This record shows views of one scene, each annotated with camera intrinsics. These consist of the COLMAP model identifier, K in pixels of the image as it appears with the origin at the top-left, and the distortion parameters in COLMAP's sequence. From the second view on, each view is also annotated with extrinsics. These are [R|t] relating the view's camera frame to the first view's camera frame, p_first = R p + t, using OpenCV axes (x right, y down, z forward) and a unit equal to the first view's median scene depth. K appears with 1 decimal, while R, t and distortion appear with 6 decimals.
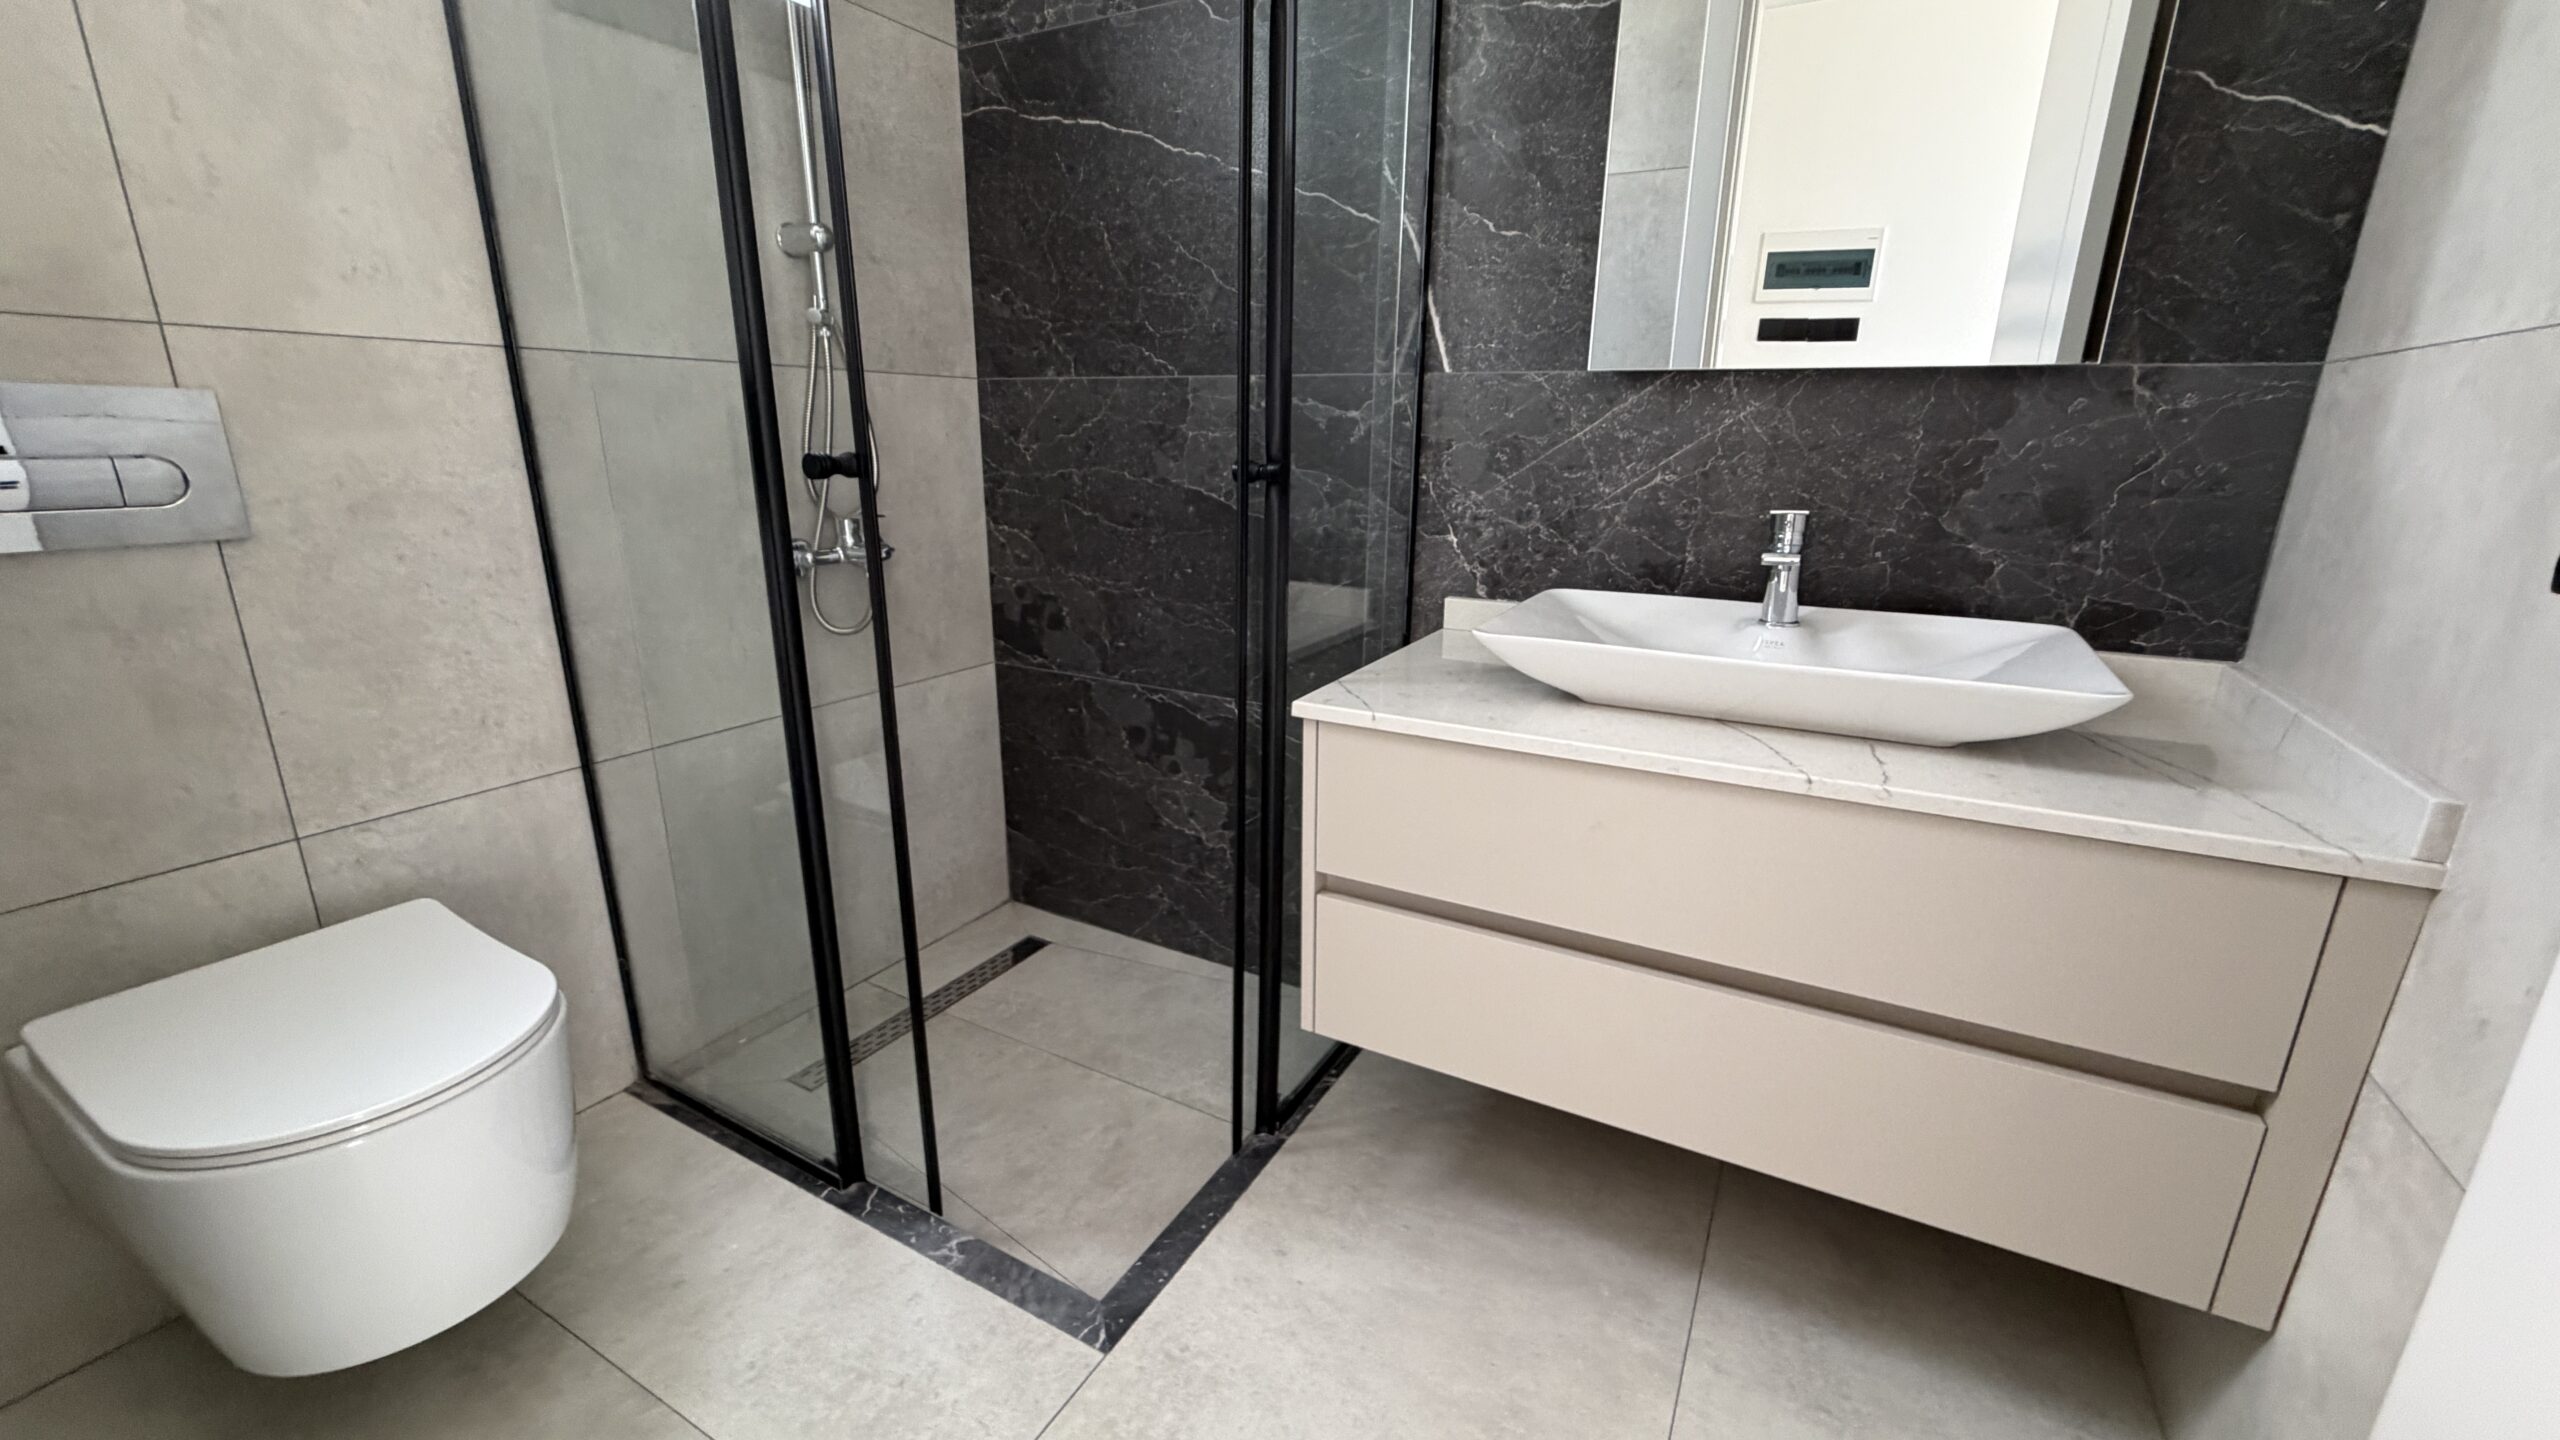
lens RADIAL K [[1017.4, 0, 1276.2], [0, 1017.4, 712.8], [0, 0, 1]] dist [0.001360, -0.000314]
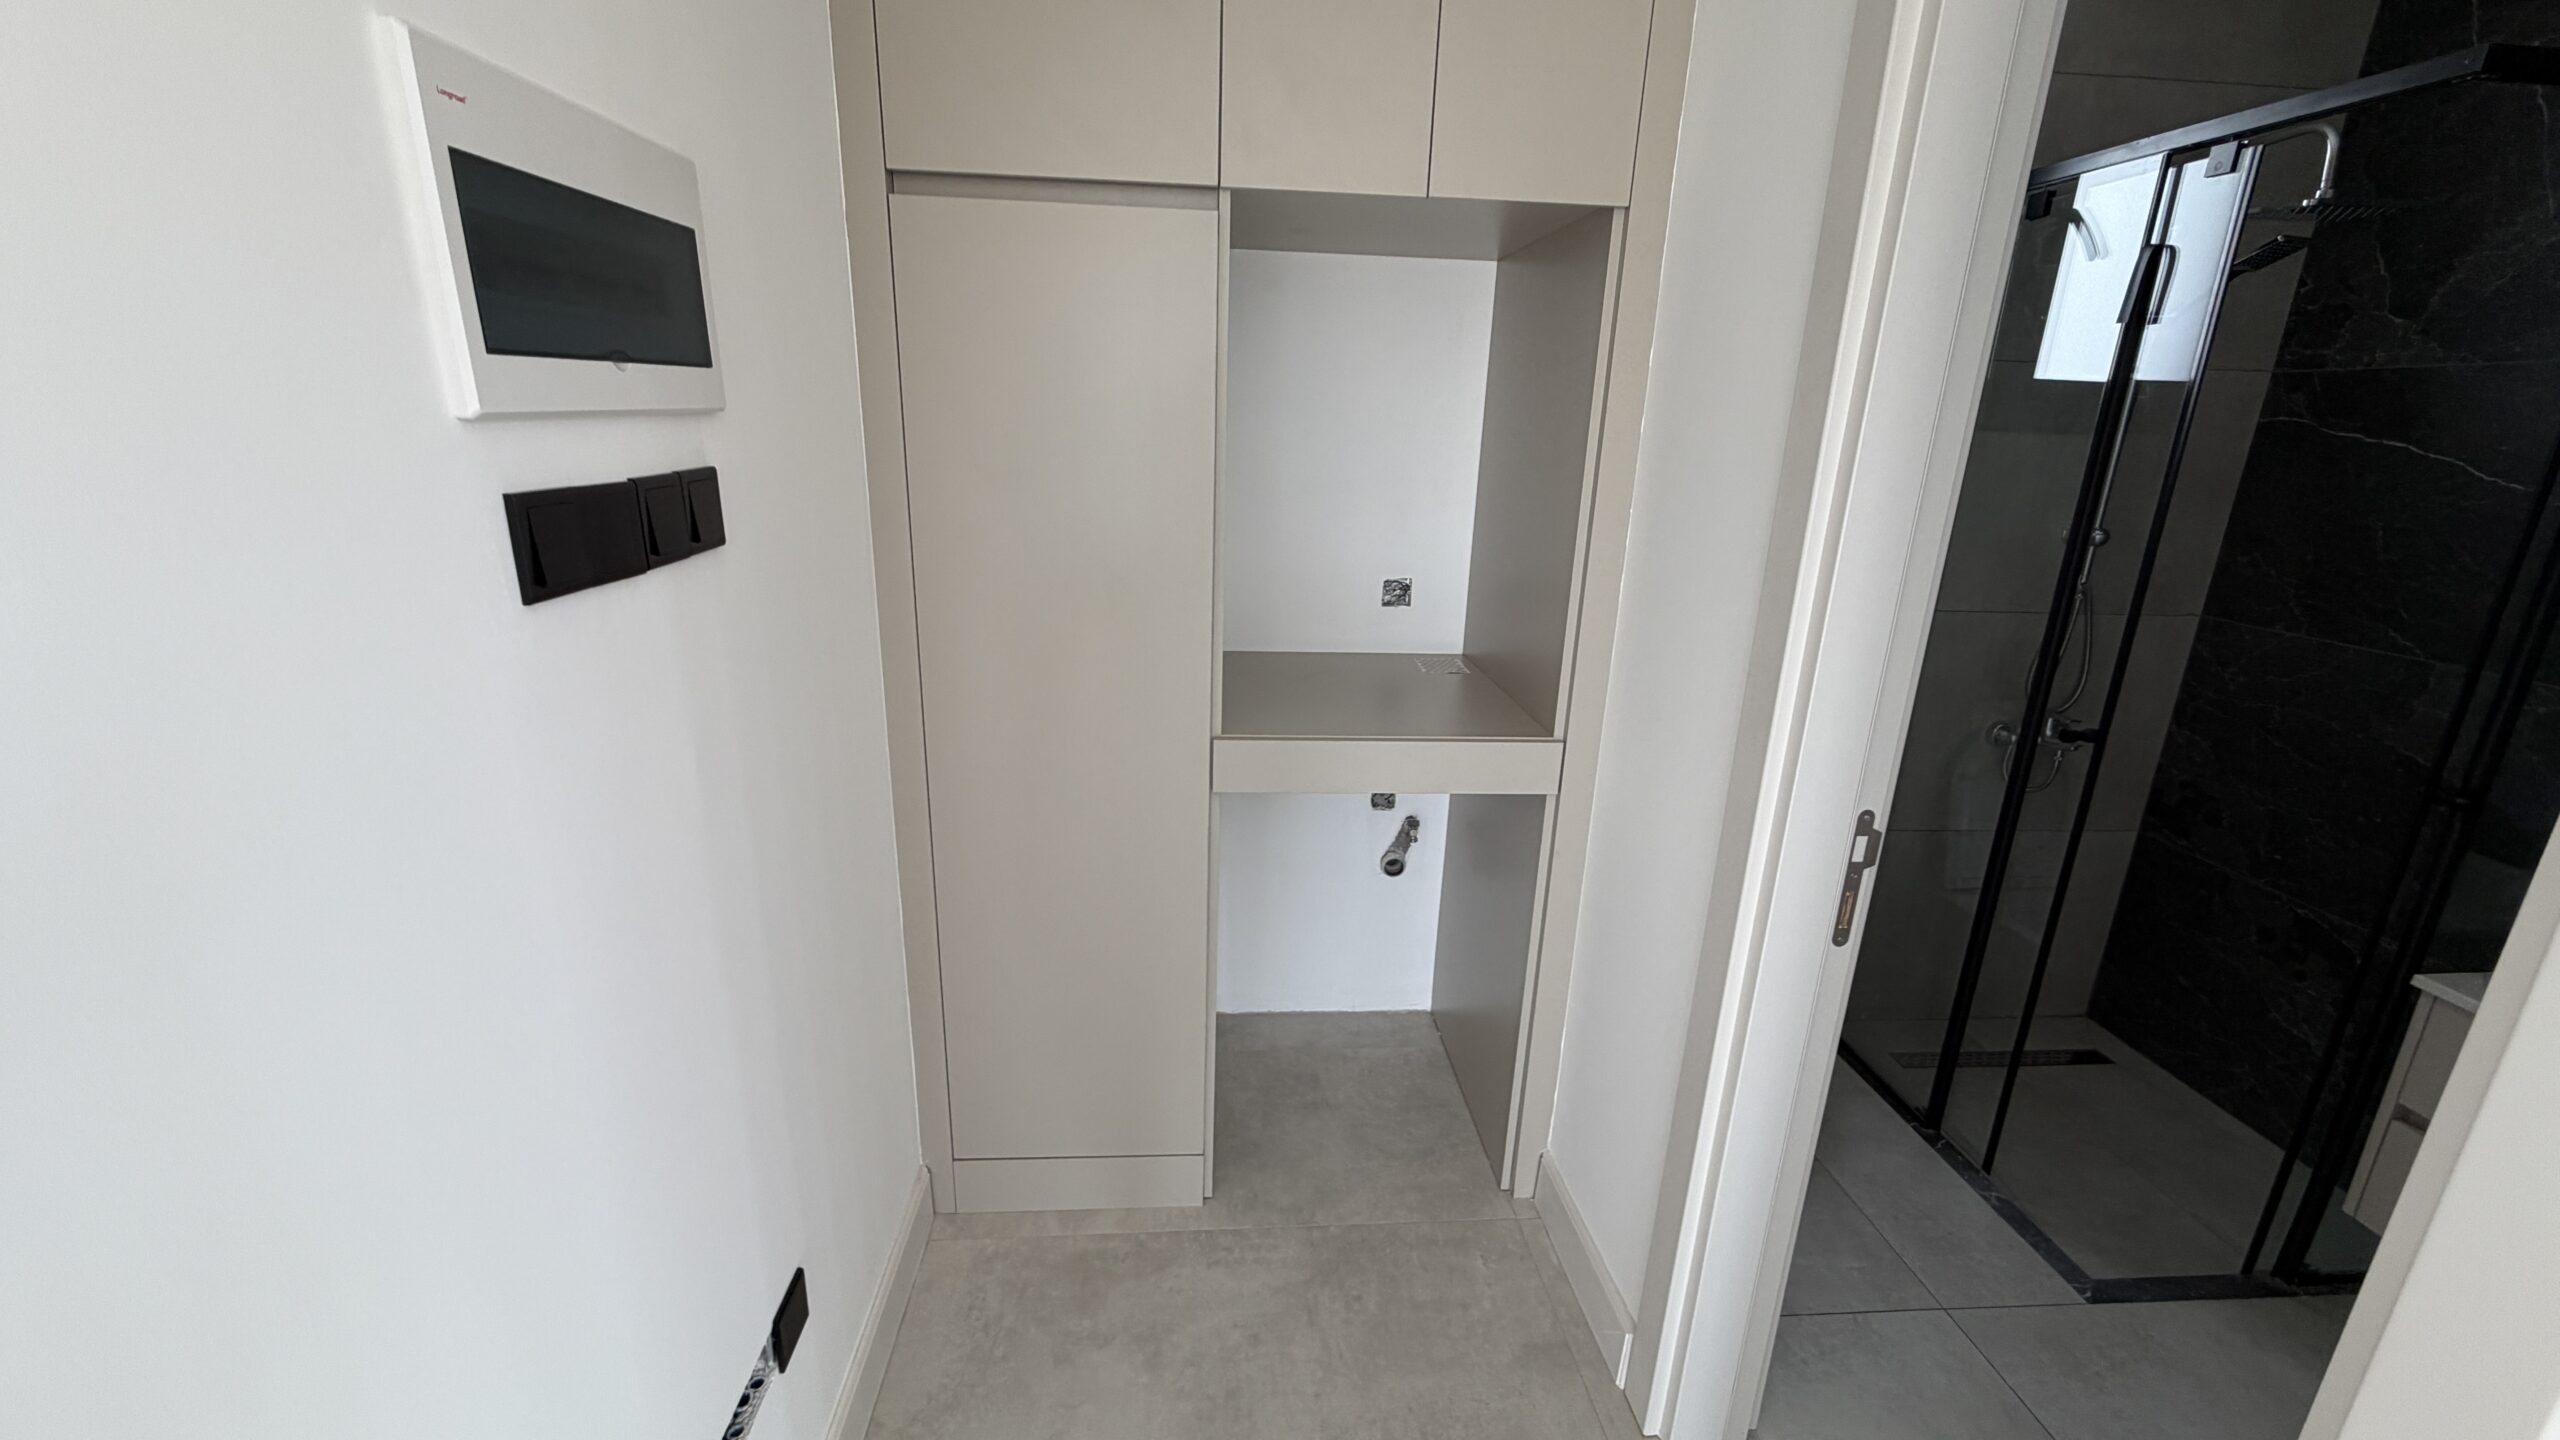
lens RADIAL K [[1017.4, 0, 1284.5], [0, 1017.4, 722.5], [0, 0, 1]] dist [0.001360, -0.000314]
pose [[0.556763, 0.239973, -0.795254, 0.191088], [-0.242678, 0.962586, 0.120566, -0.144074], [0.794432, 0.125864, 0.594168, -1.119736]]
